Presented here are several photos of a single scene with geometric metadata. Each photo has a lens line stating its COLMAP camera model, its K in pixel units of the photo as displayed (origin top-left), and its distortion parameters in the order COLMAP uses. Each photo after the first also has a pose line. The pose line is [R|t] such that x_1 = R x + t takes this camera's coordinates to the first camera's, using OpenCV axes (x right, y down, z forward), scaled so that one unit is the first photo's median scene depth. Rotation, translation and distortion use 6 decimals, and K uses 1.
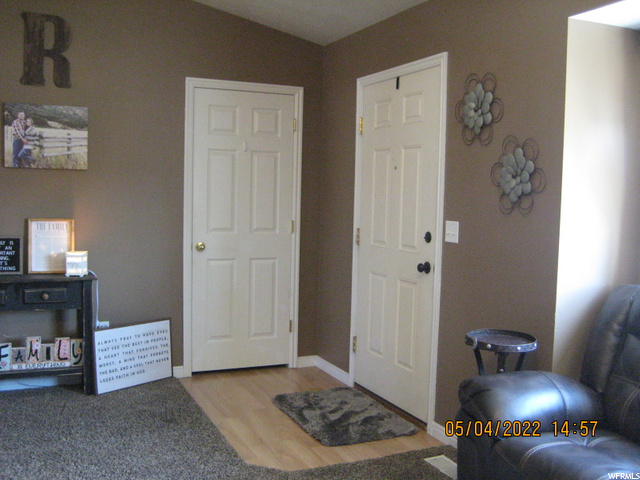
lens RADIAL K [[682.7, 0, 320.0], [0, 682.7, 240.0], [0, 0, 1]] dist [-0.105732, 0.140681]
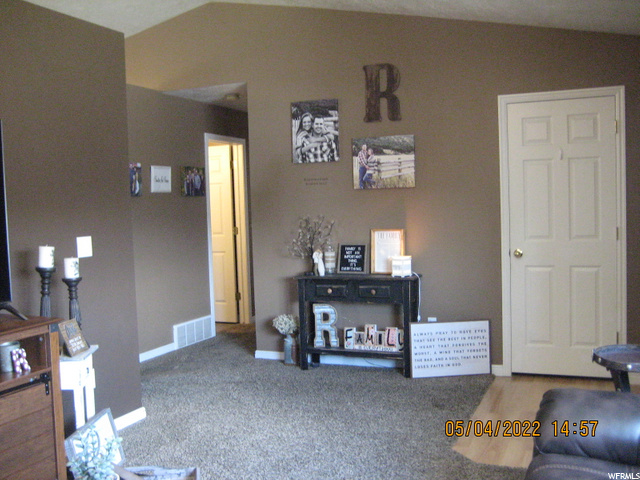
lens RADIAL K [[682.7, 0, 320.0], [0, 682.7, 240.0], [0, 0, 1]] dist [-0.105732, 0.140681]
pose [[0.687006, -0.005859, -0.726628, 0.414582], [-0.006593, 0.999876, -0.014296, 0.006621], [0.726622, 0.014612, 0.686882, 0.064549]]
